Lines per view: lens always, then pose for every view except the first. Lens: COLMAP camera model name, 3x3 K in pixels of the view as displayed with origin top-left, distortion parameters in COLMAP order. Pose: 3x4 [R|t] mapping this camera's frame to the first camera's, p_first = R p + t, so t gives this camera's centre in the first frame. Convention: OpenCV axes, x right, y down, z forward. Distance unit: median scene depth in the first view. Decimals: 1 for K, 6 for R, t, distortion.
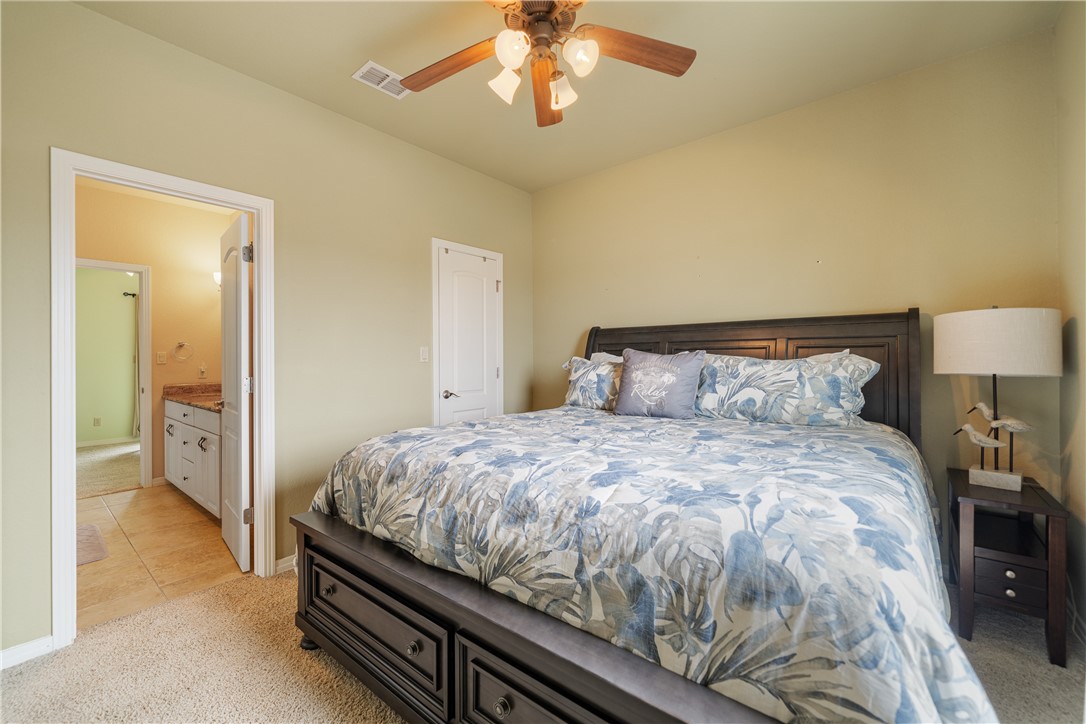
lens RADIAL K [[440.5, 0, 543.1], [0, 440.5, 359.4], [0, 0, 1]] dist [-0.003856, -0.000084]
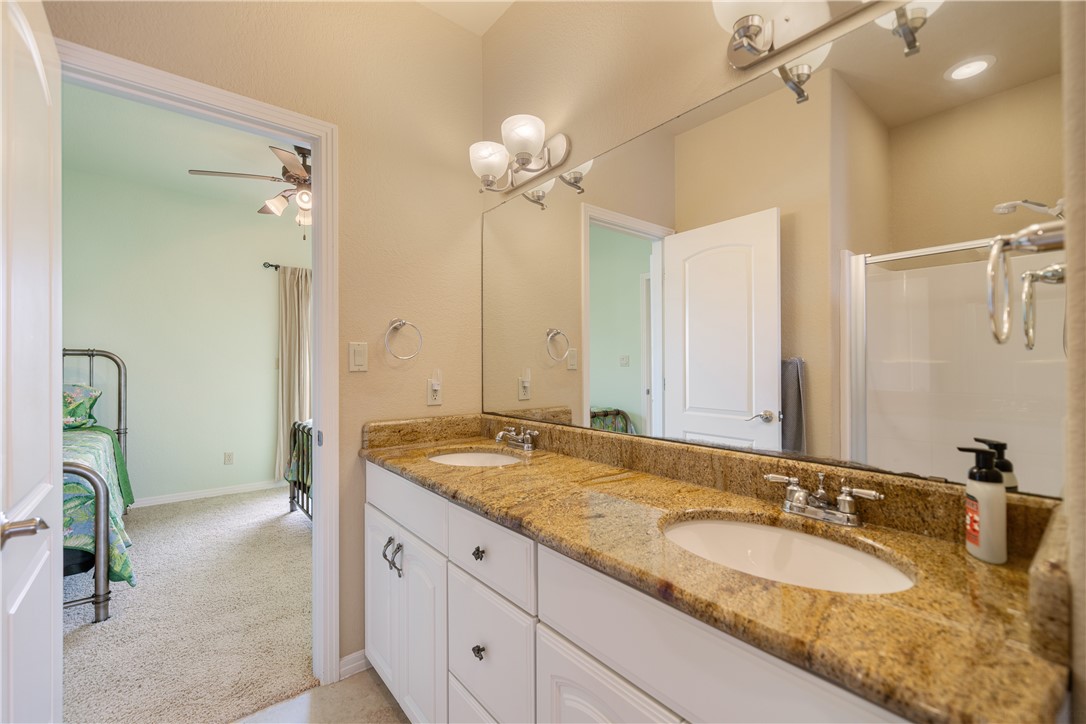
lens RADIAL K [[466.2, 0, 542.9], [0, 466.2, 364.7], [0, 0, 1]] dist [0.005381, 0.000258]
pose [[0.978436, 0.001062, -0.206548, -0.607362], [-0.001776, 0.999993, -0.003271, 0.005027], [0.206543, 0.003567, 0.978431, 0.607205]]
